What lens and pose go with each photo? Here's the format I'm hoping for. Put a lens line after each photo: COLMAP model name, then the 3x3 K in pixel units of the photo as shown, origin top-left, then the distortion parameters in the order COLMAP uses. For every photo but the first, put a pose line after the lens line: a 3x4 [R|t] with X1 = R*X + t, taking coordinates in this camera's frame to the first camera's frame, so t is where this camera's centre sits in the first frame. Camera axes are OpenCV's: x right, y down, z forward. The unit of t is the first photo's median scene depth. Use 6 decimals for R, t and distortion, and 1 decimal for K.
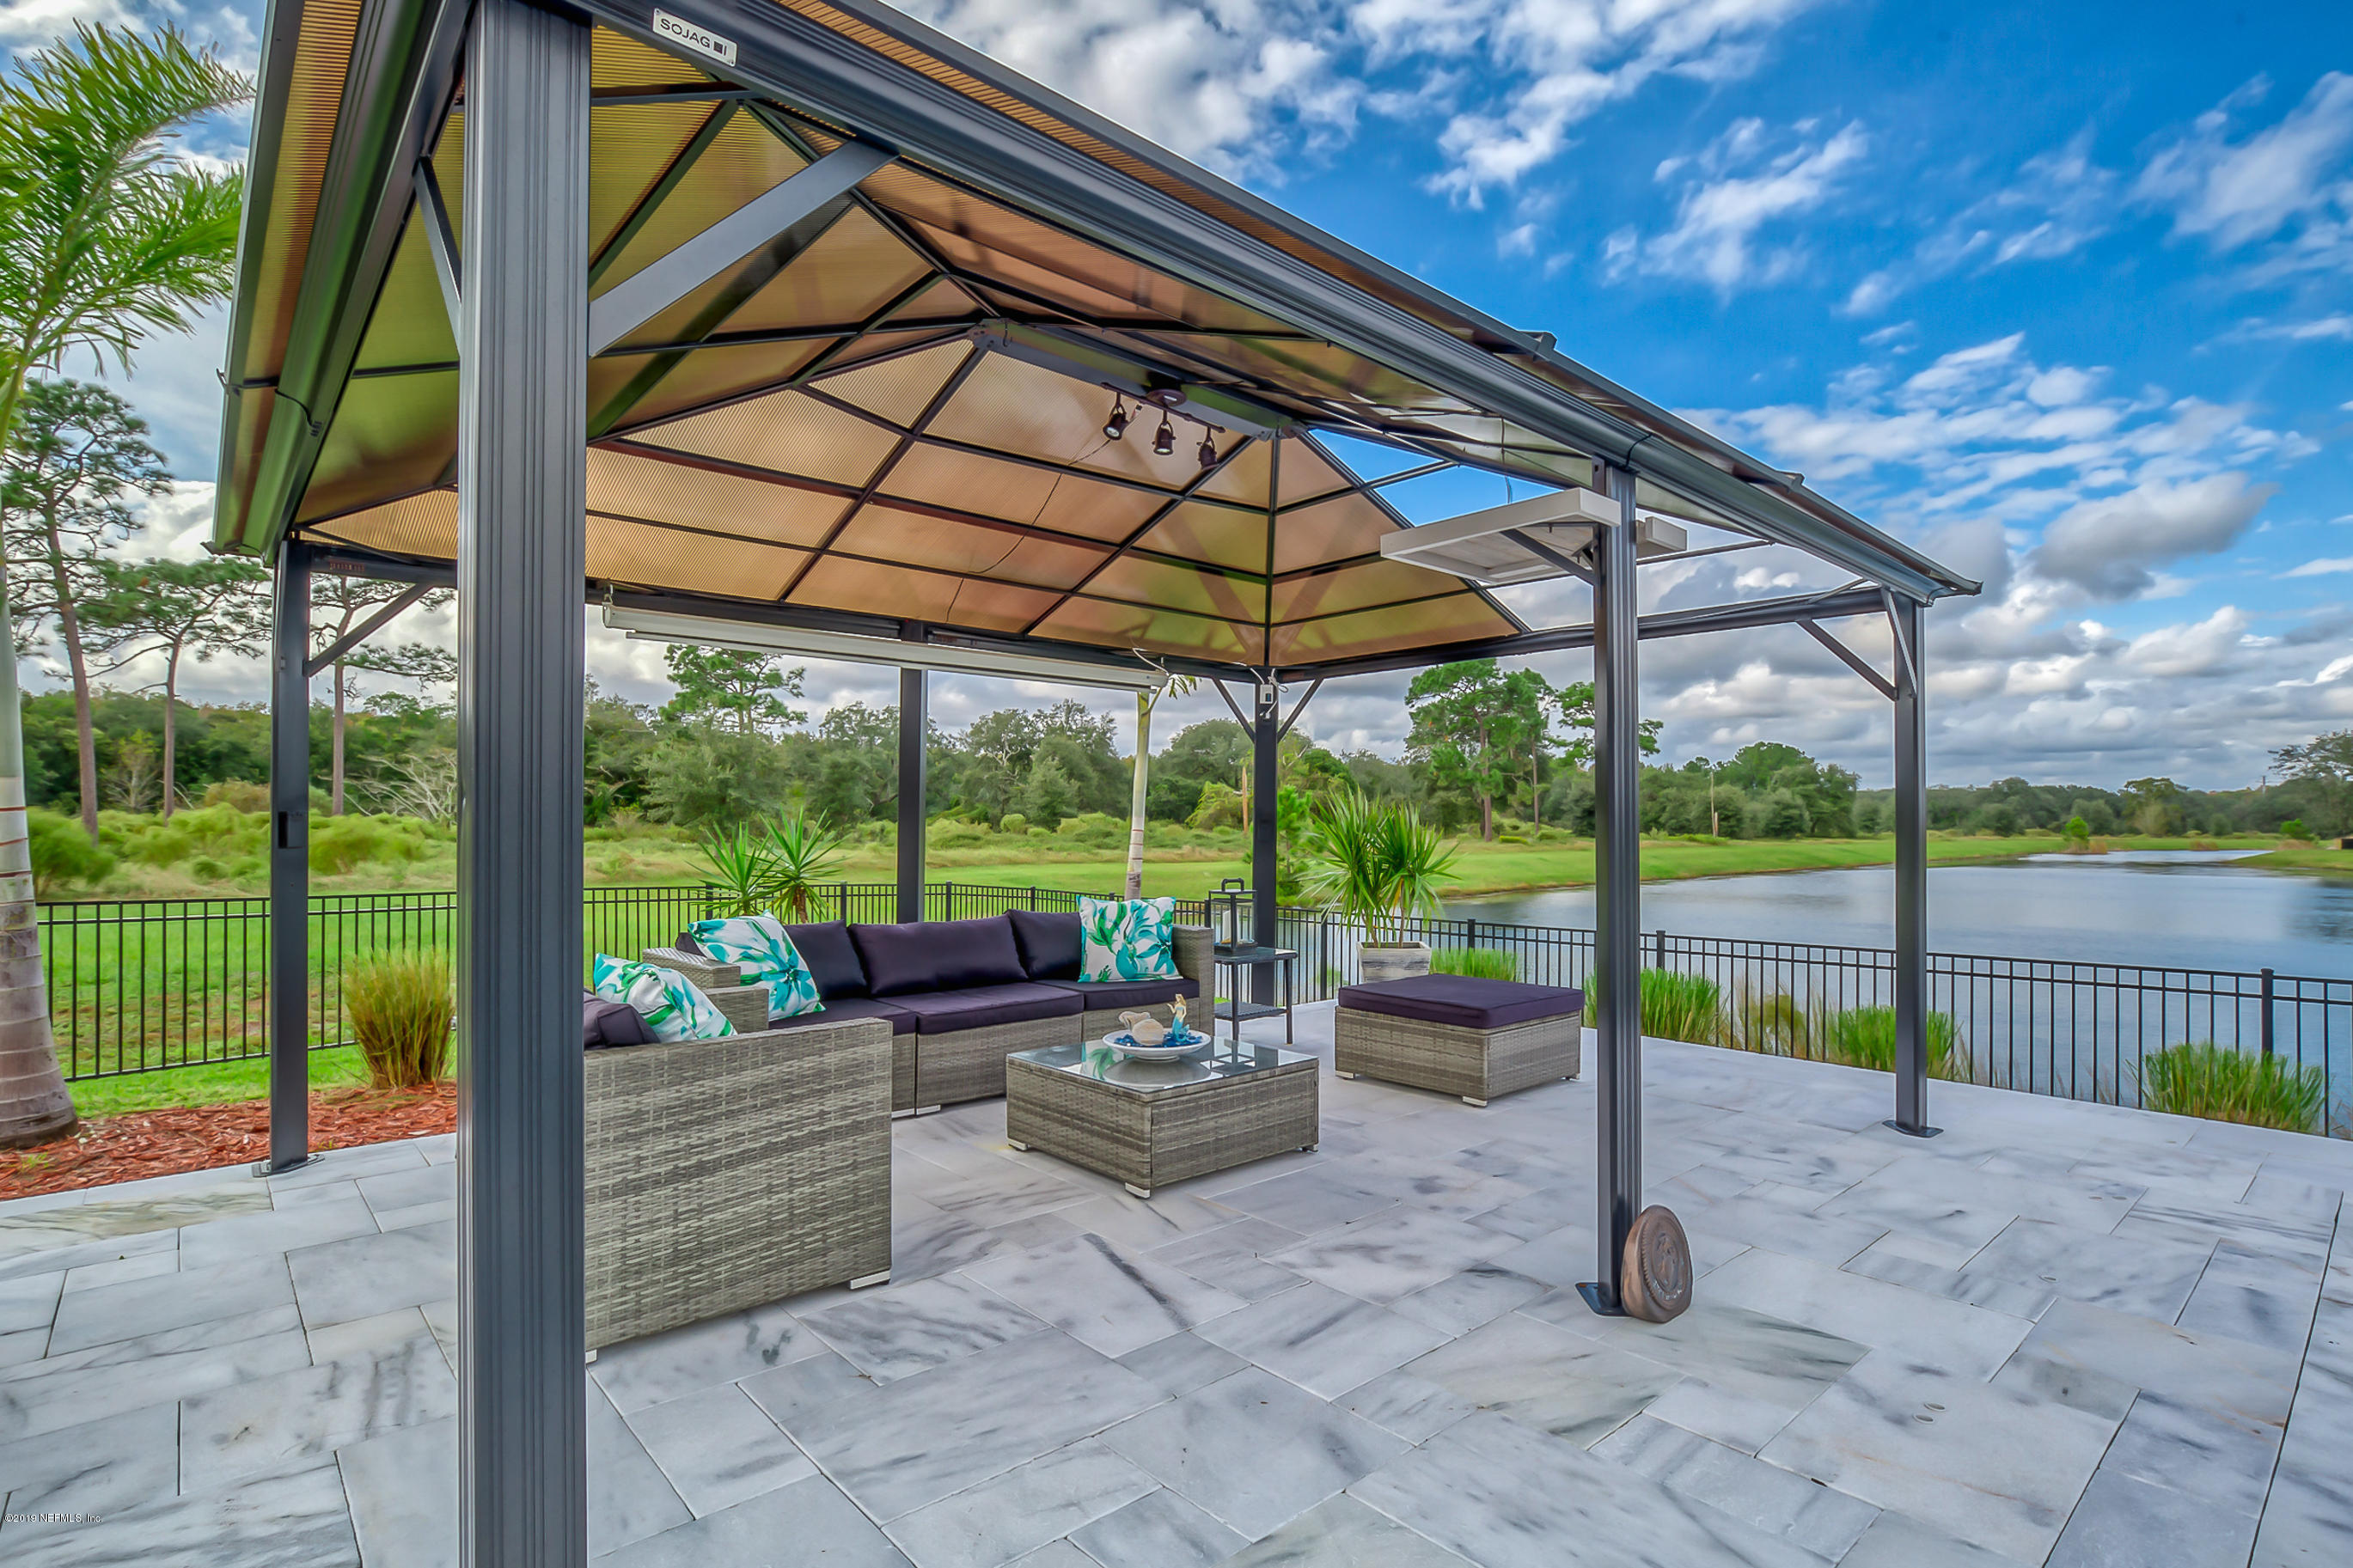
lens RADIAL K [[1091.6, 0, 1140.9], [0, 1091.6, 797.7], [0, 0, 1]] dist [-0.014102, 0.004330]
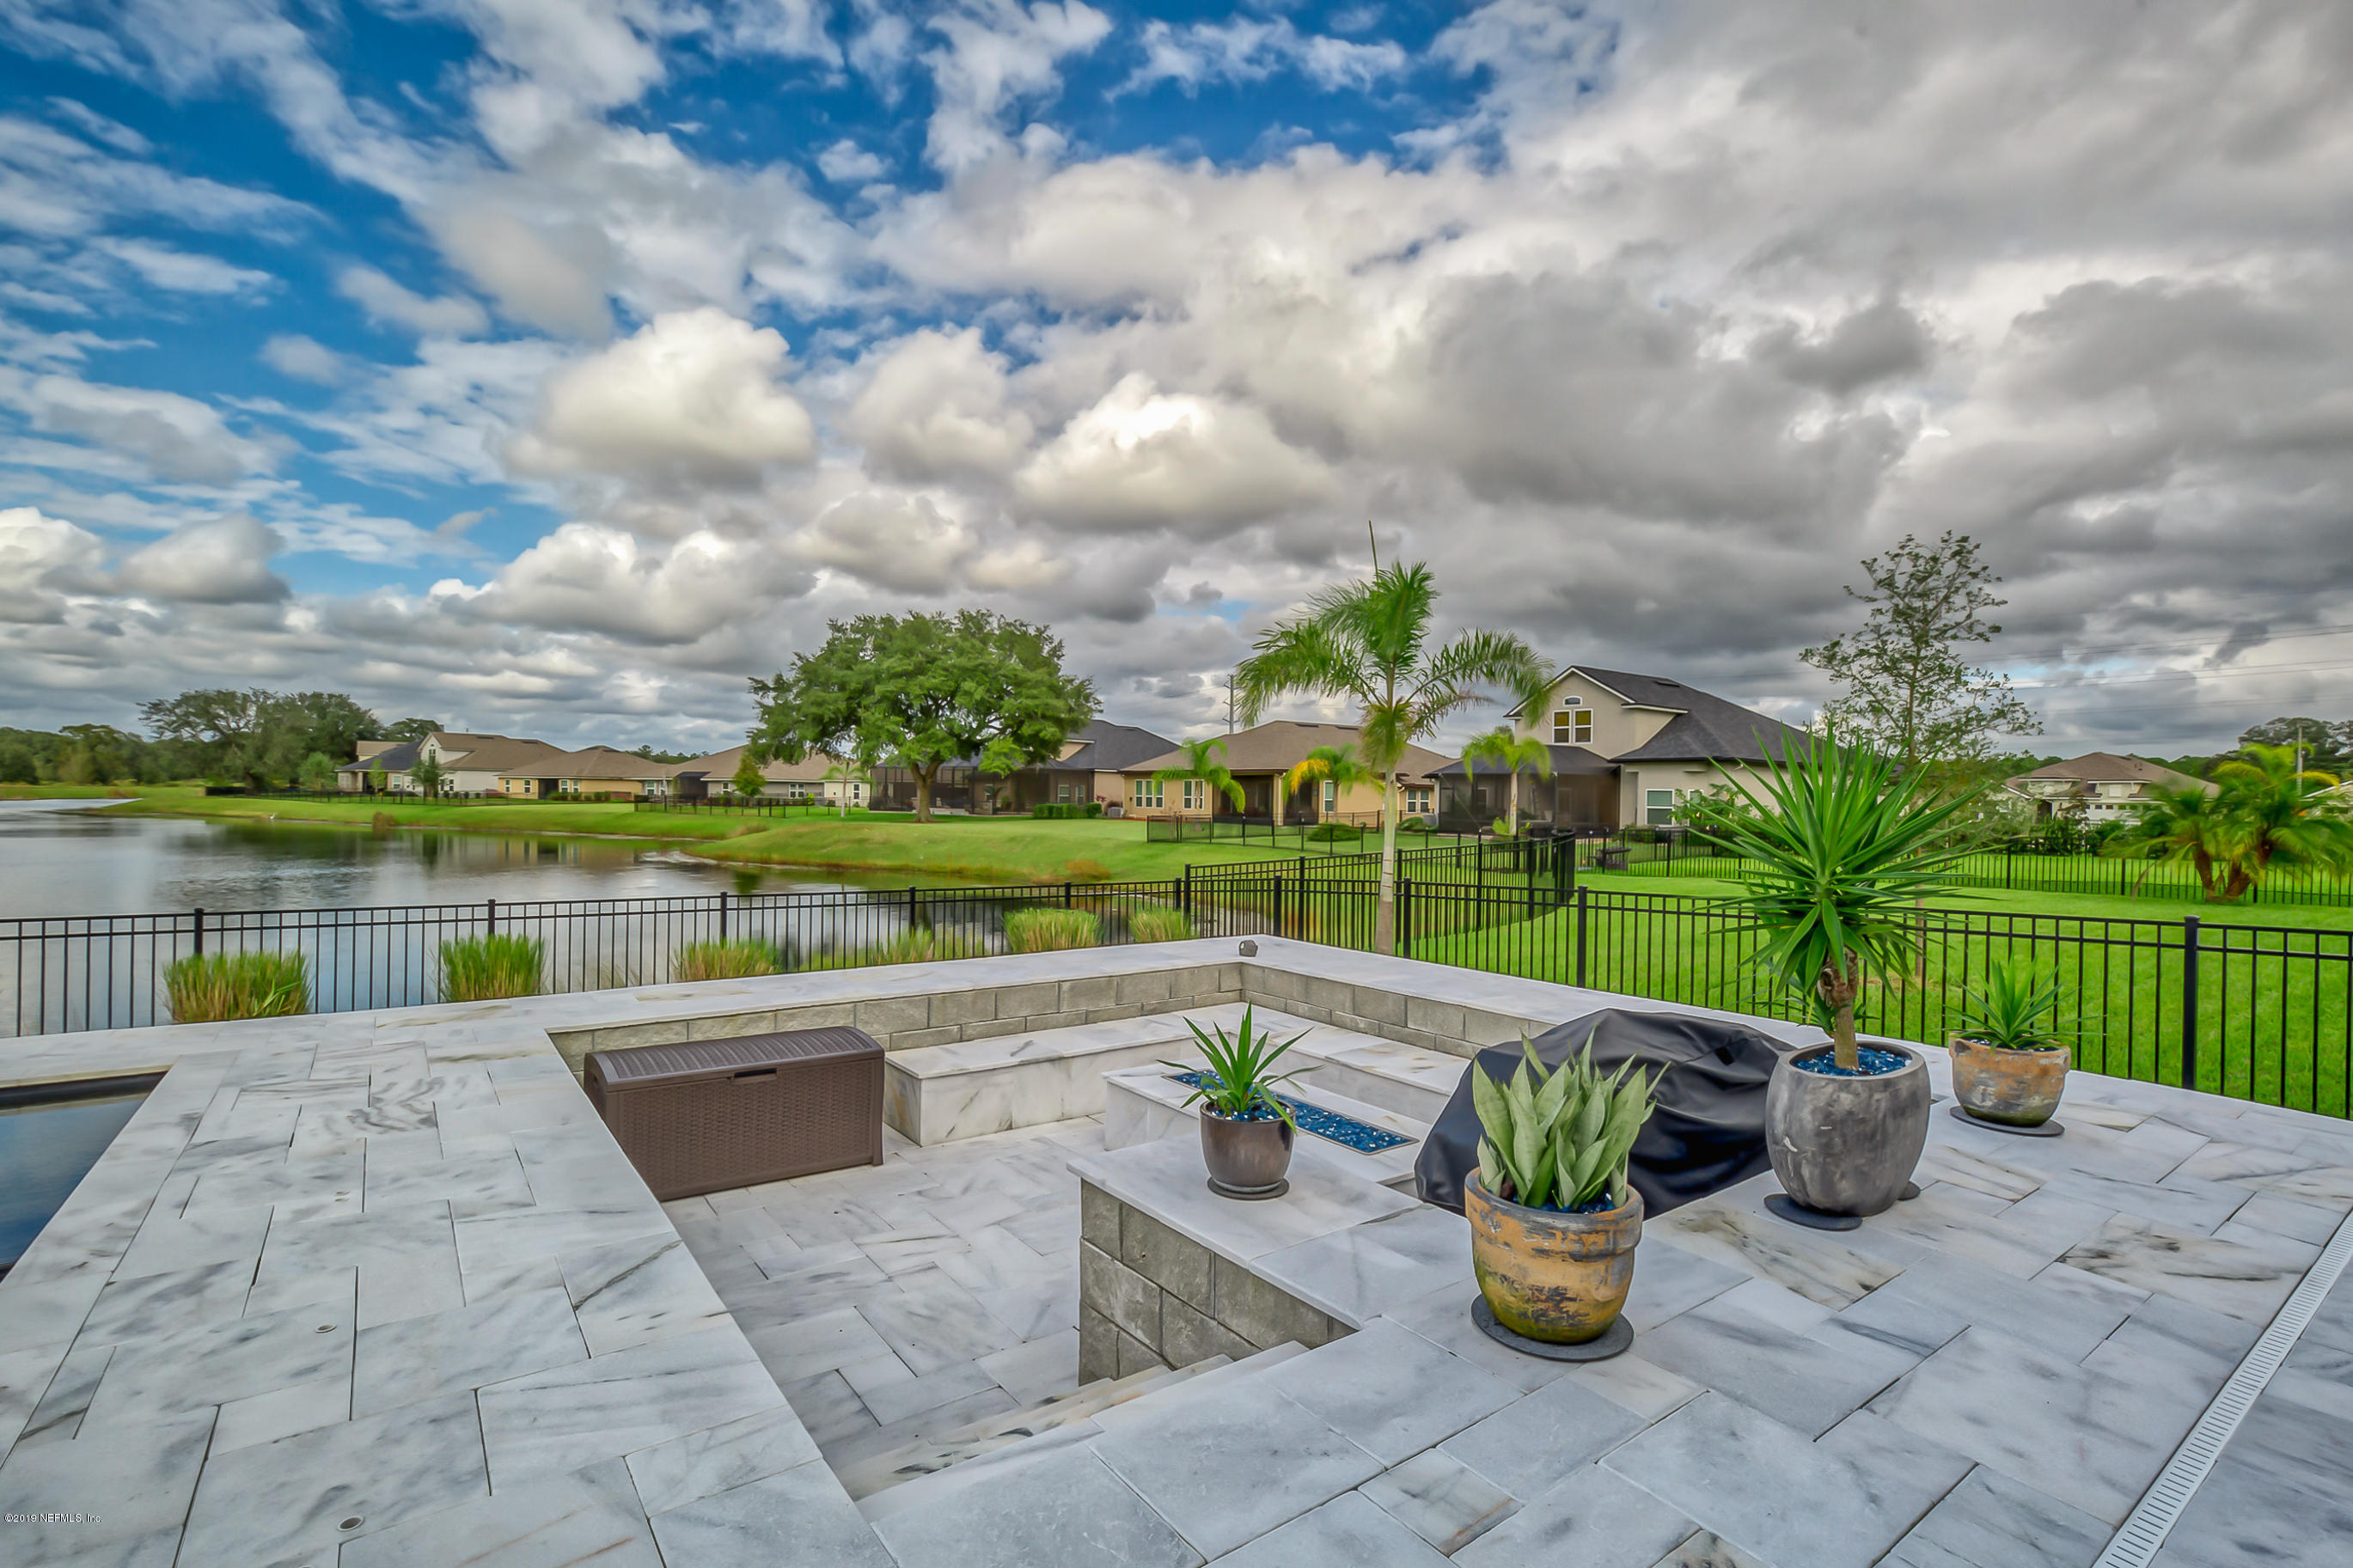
lens RADIAL K [[1091.6, 0, 1189.1], [0, 1091.6, 801.3], [0, 0, 1]] dist [-0.014102, 0.004330]
pose [[0.083003, -0.010739, 0.996491, 0.082851], [-0.040388, 0.999084, 0.014131, -0.004739], [-0.995731, -0.041419, 0.082493, -0.128099]]
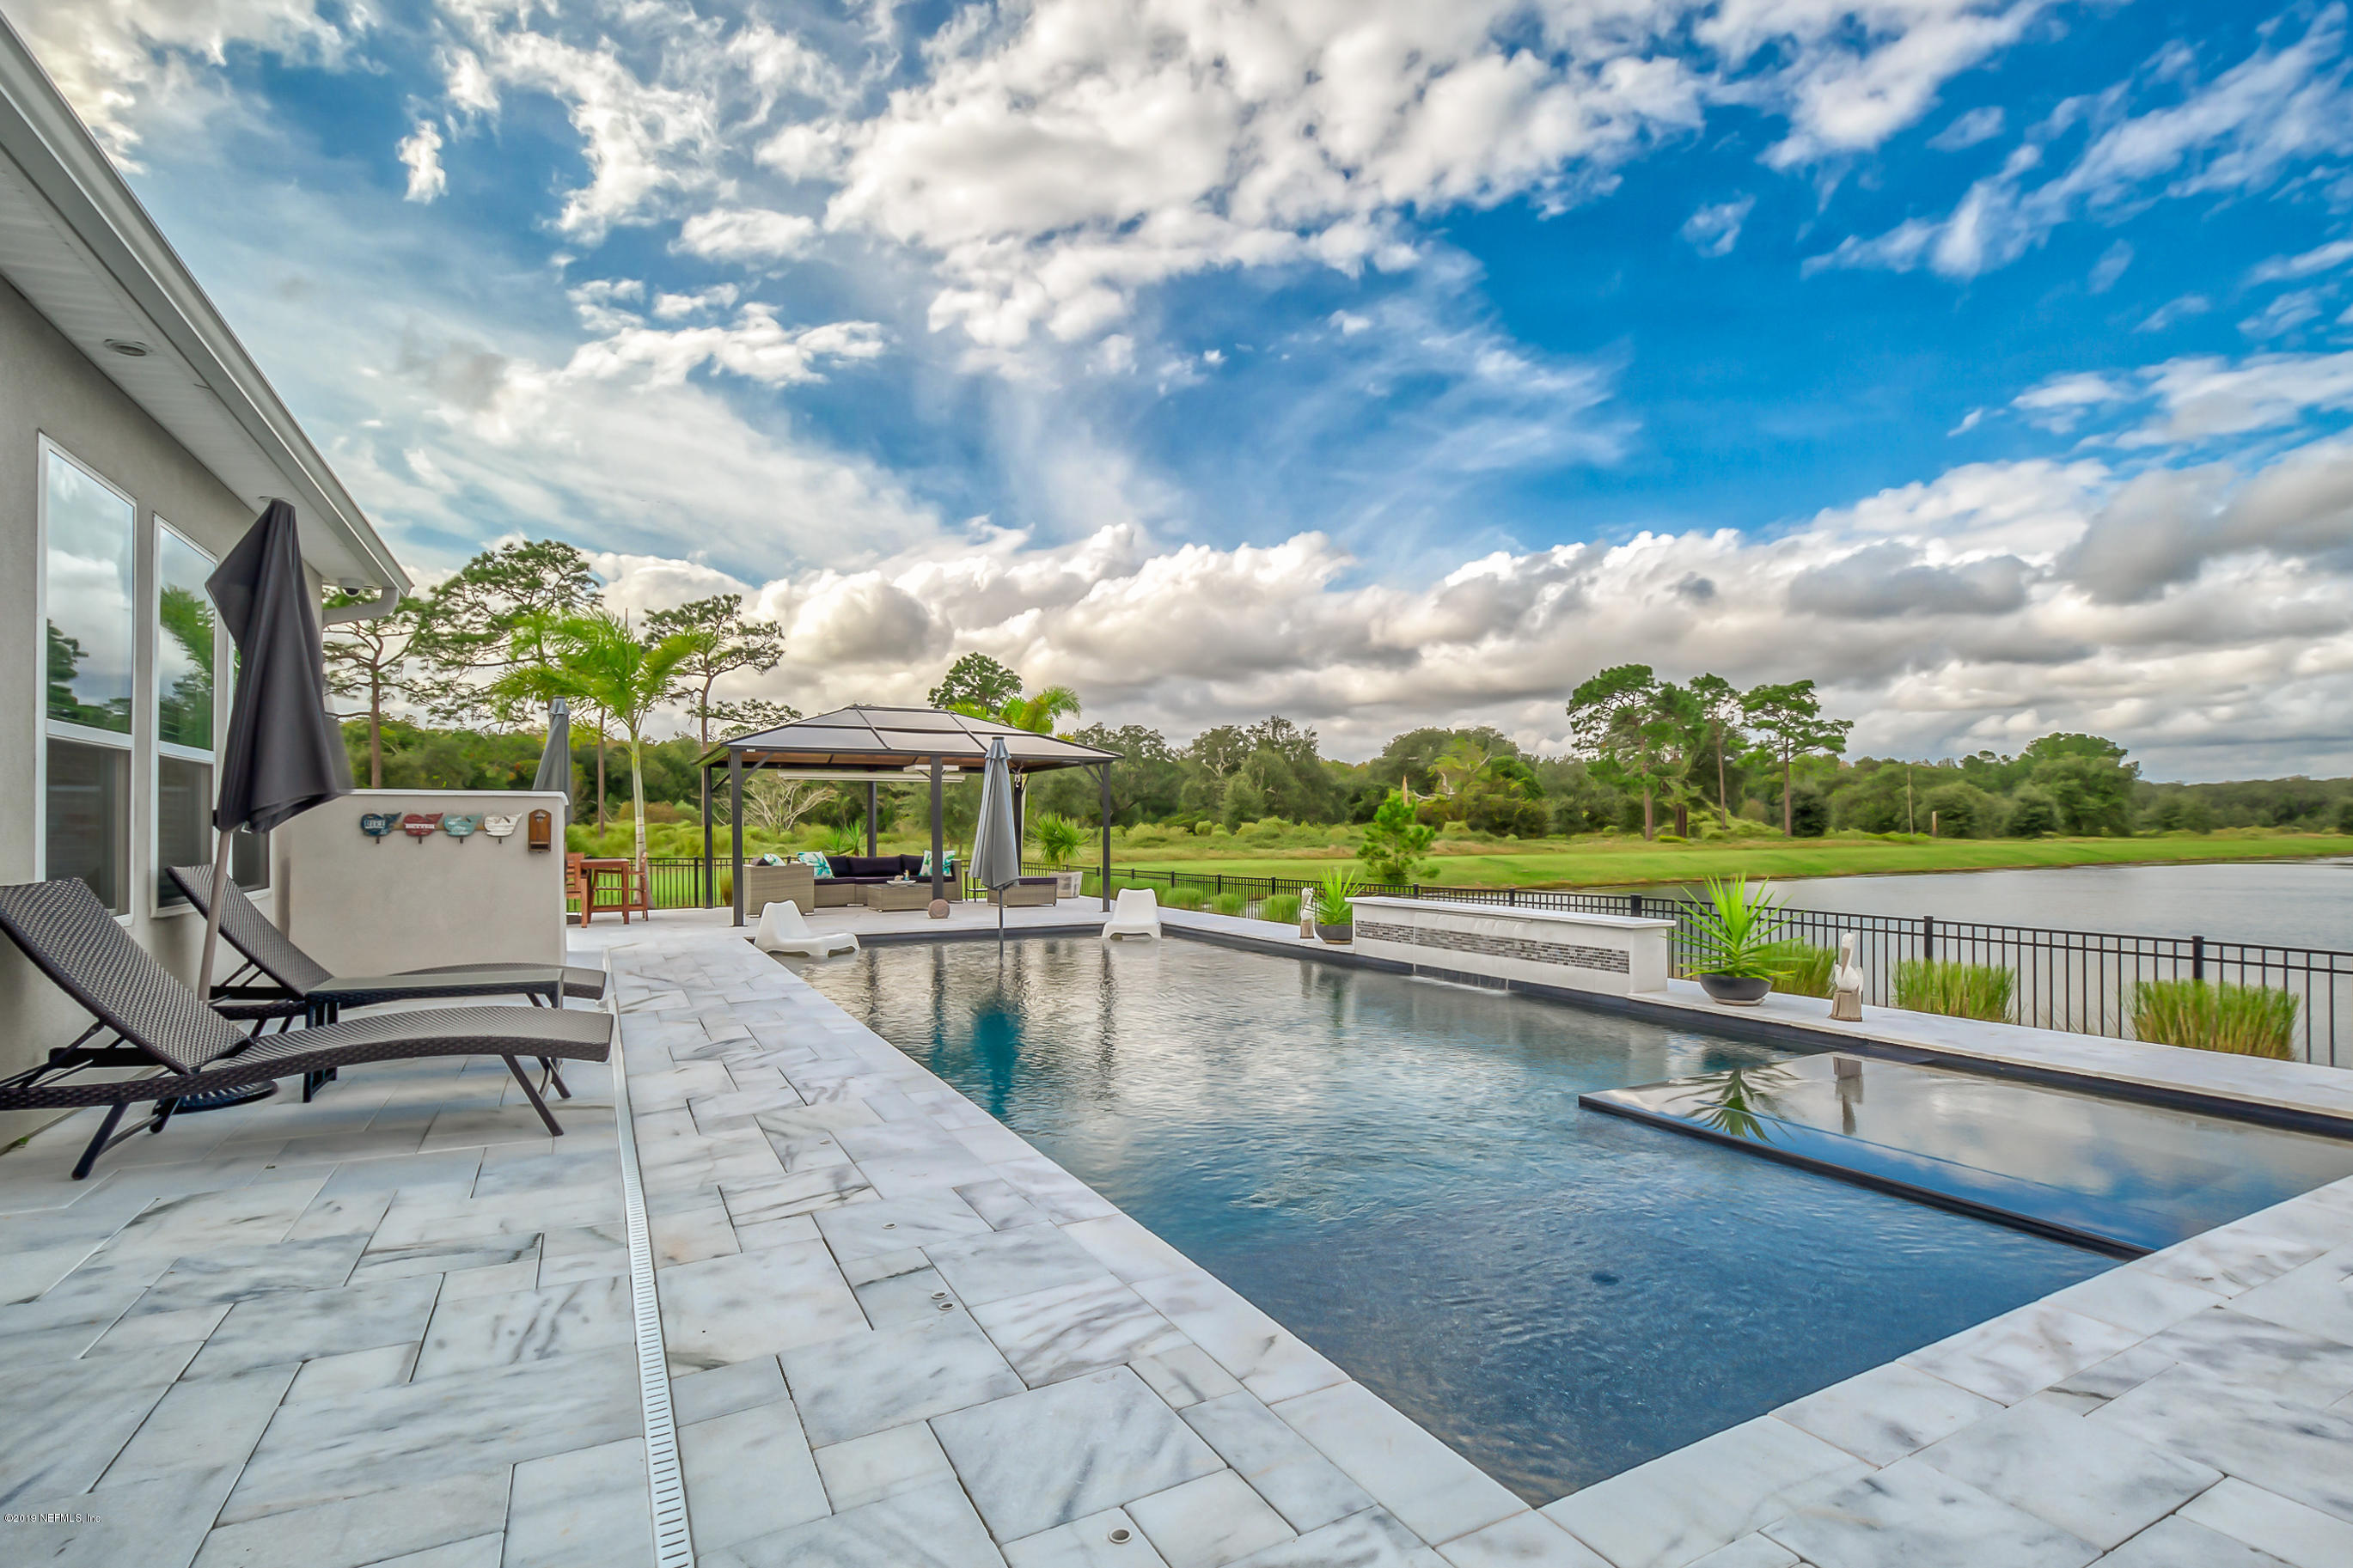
lens RADIAL K [[1091.6, 0, 1159.8], [0, 1091.6, 797.6], [0, 0, 1]] dist [-0.014102, 0.004330]
pose [[0.972018, -0.013568, -0.234512, 0.091607], [0.012768, 0.999906, -0.004931, -0.002860], [0.234557, 0.001799, 0.972101, -0.130471]]
